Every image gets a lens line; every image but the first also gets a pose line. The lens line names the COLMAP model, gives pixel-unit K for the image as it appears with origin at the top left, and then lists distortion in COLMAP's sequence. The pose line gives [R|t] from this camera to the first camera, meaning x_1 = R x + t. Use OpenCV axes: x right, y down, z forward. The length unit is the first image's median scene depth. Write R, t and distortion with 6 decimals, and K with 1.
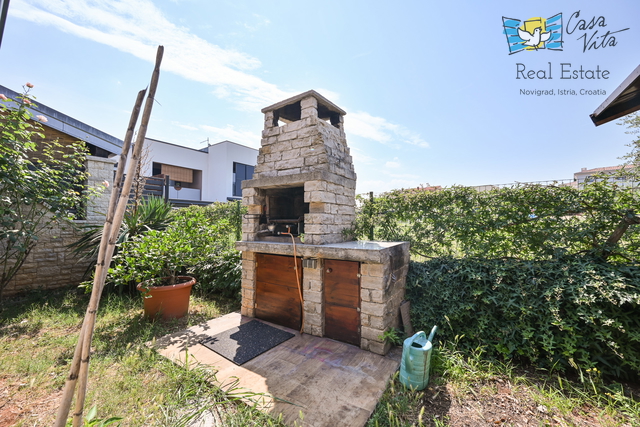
lens RADIAL K [[251.1, 0, 325.9], [0, 251.1, 214.7], [0, 0, 1]] dist [-0.001075, 0.000380]
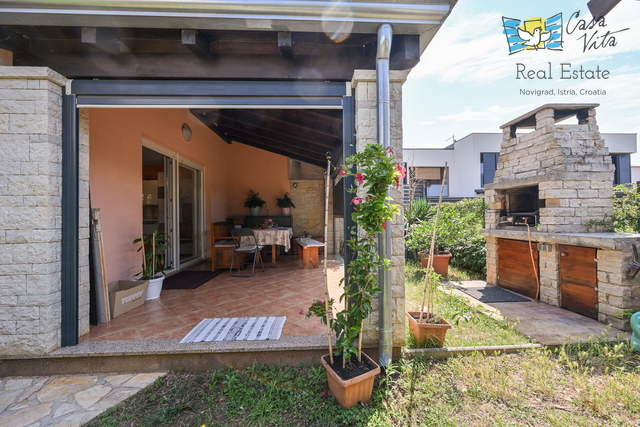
lens RADIAL K [[251.1, 0, 322.3], [0, 251.1, 213.1], [0, 0, 1]] dist [-0.001075, 0.000380]
pose [[0.600925, -0.018318, -0.799095, 0.248014], [0.037289, 0.999291, 0.005134, -0.024561], [0.798435, -0.032883, 0.601182, -0.582693]]
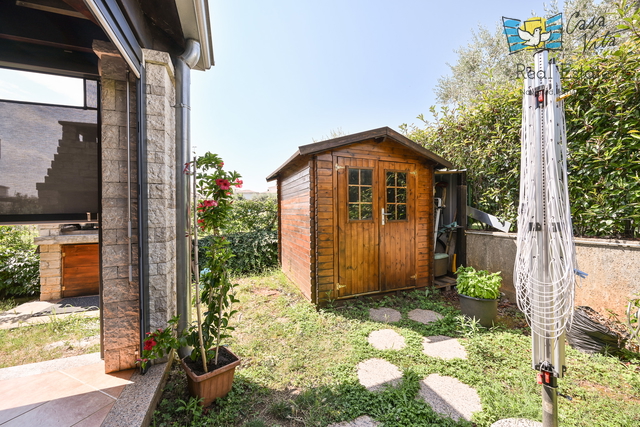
lens RADIAL K [[251.1, 0, 320.5], [0, 251.1, 213.2], [0, 0, 1]] dist [-0.001075, 0.000380]
pose [[0.580640, -0.004898, 0.814146, -0.579249], [-0.011235, 0.999838, 0.014028, -0.032375], [-0.814083, -0.017292, 0.580491, -0.750024]]
